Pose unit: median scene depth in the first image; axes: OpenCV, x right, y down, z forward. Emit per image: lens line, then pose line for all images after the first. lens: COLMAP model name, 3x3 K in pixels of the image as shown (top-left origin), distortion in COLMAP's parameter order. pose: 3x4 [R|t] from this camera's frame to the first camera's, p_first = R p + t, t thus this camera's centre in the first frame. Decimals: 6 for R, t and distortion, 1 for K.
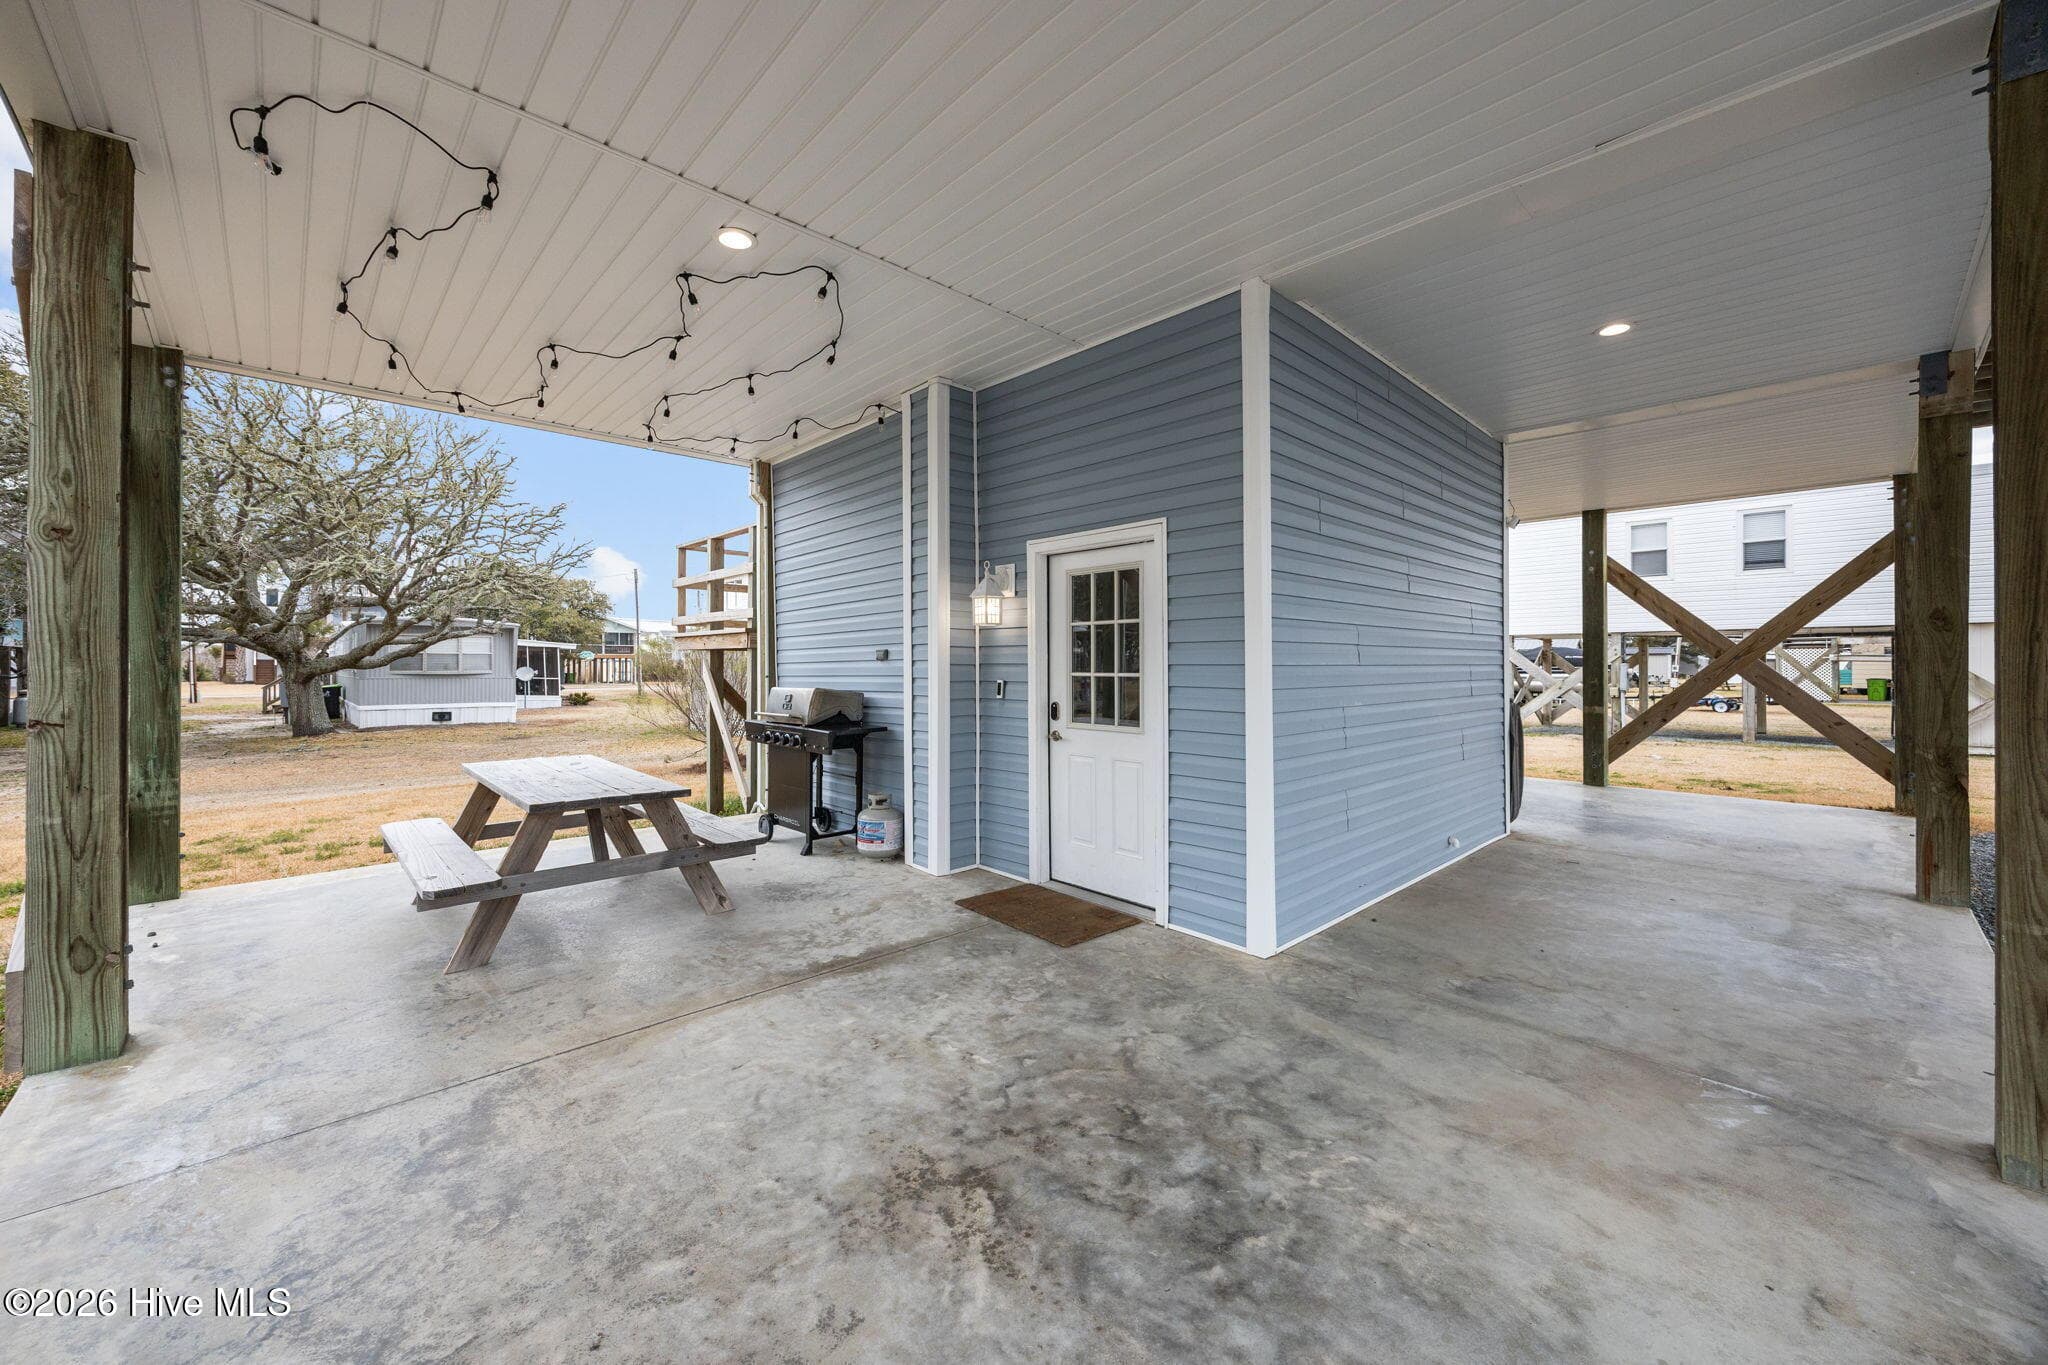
lens RADIAL K [[774.7, 0, 1023.3], [0, 774.7, 667.7], [0, 0, 1]] dist [-0.000672, -0.000302]
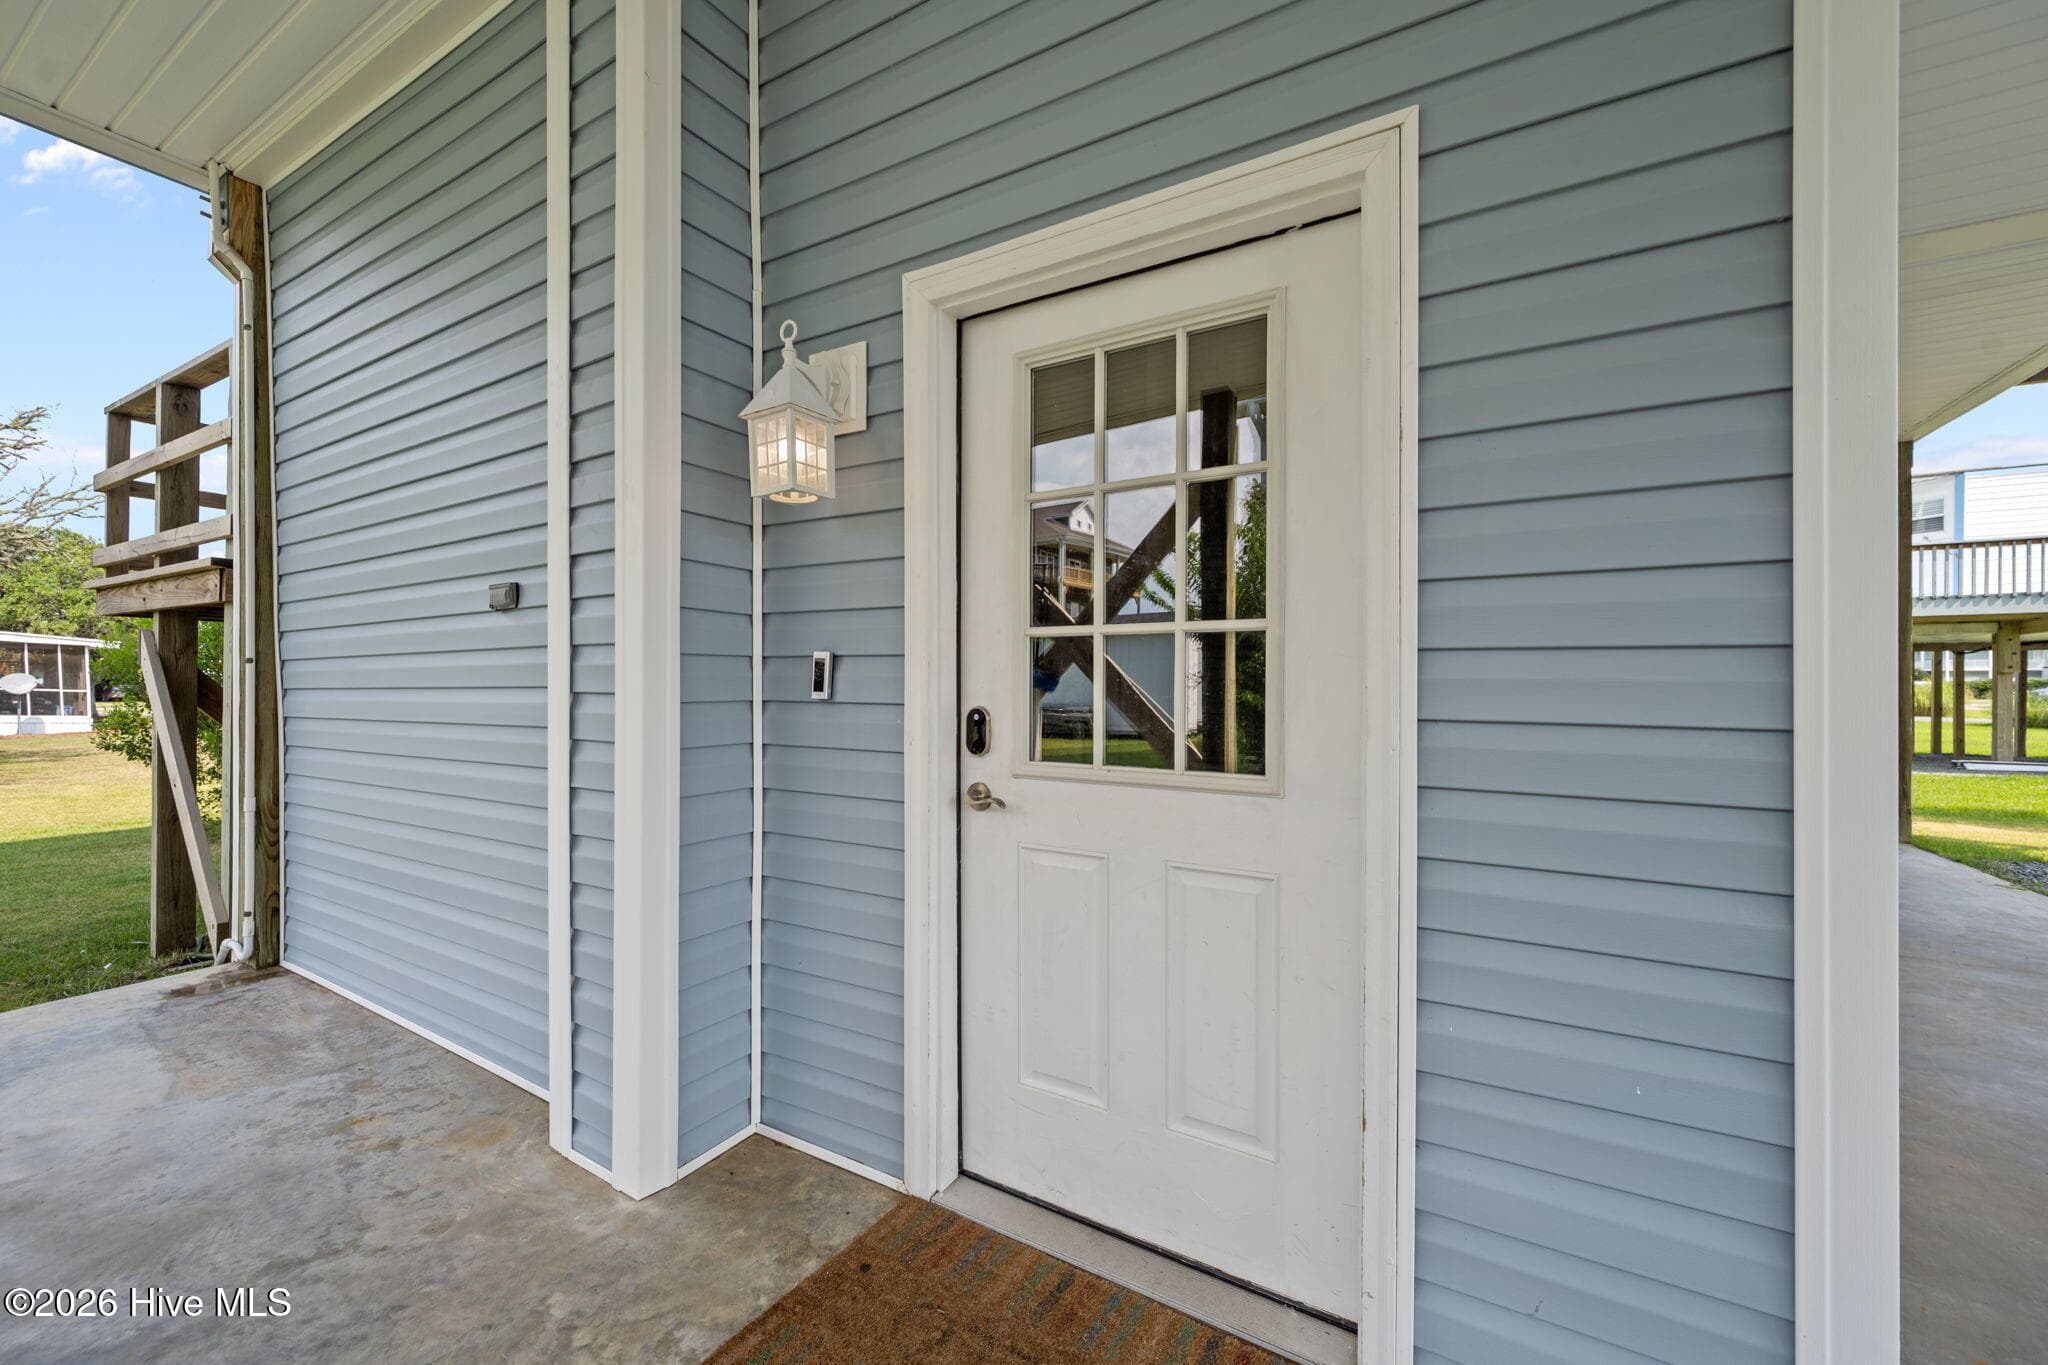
lens RADIAL K [[782.2, 0, 1024.0], [0, 782.2, 682.5], [0, 0, 1]] dist [0.001116, 0.000177]
pose [[0.957505, 0.003419, 0.288397, -0.048121], [-0.003377, 0.999994, -0.000644, 0.032660], [-0.288397, -0.000357, 0.957511, 0.629855]]
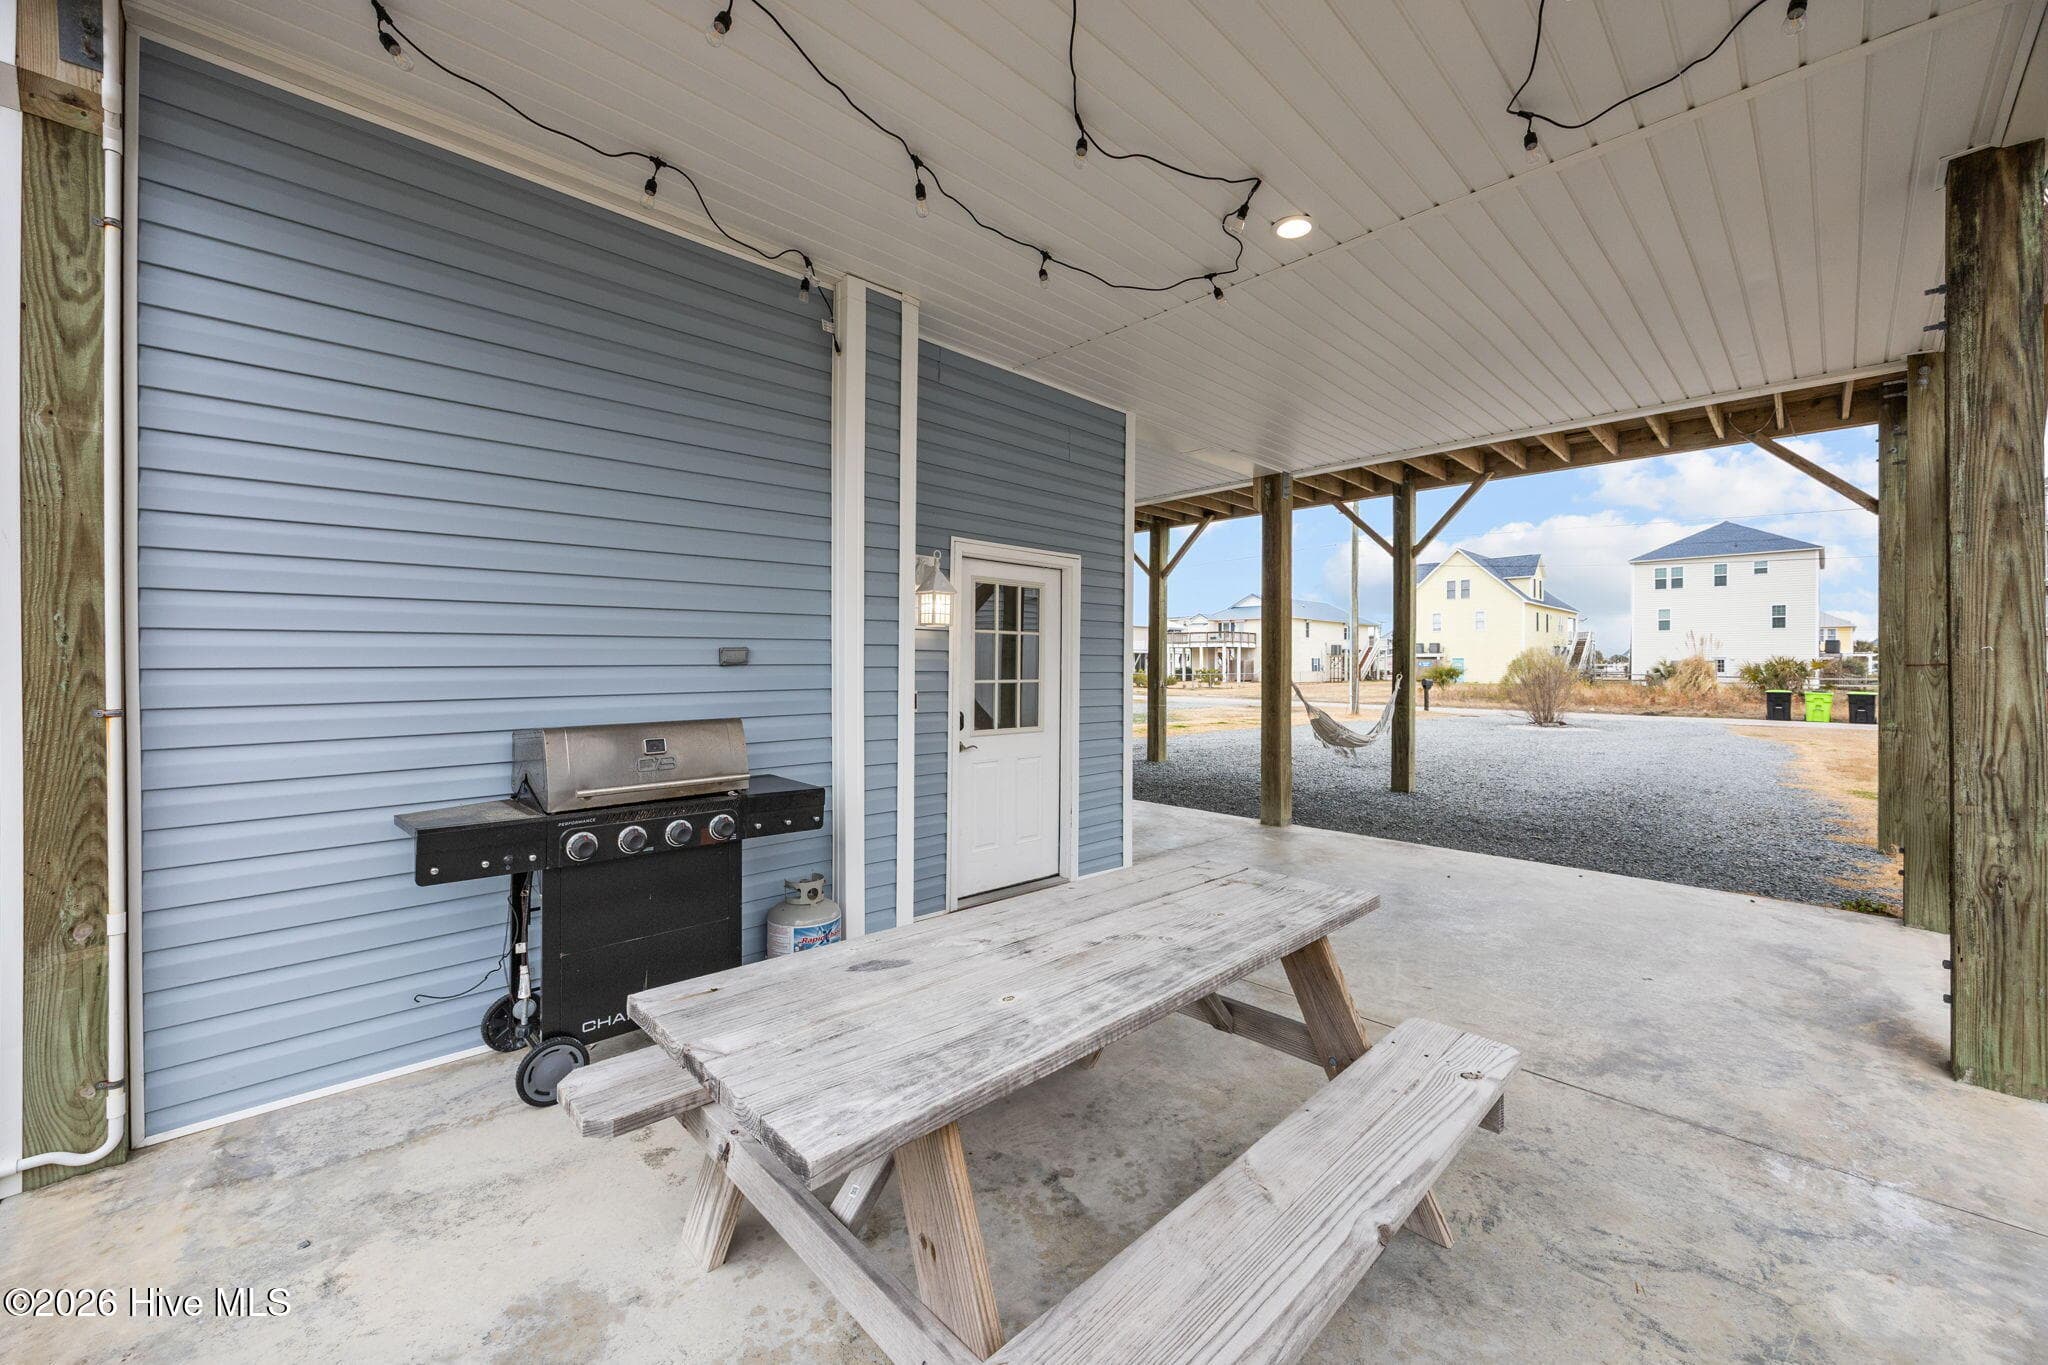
lens RADIAL K [[787.4, 0, 1029.8], [0, 787.4, 665.2], [0, 0, 1]] dist [0.000146, -0.000126]
pose [[-0.011716, 0.003697, 0.999925, -0.928090], [-0.000349, 0.999993, -0.003701, -0.008534], [-0.999931, -0.000392, -0.011715, 0.929714]]
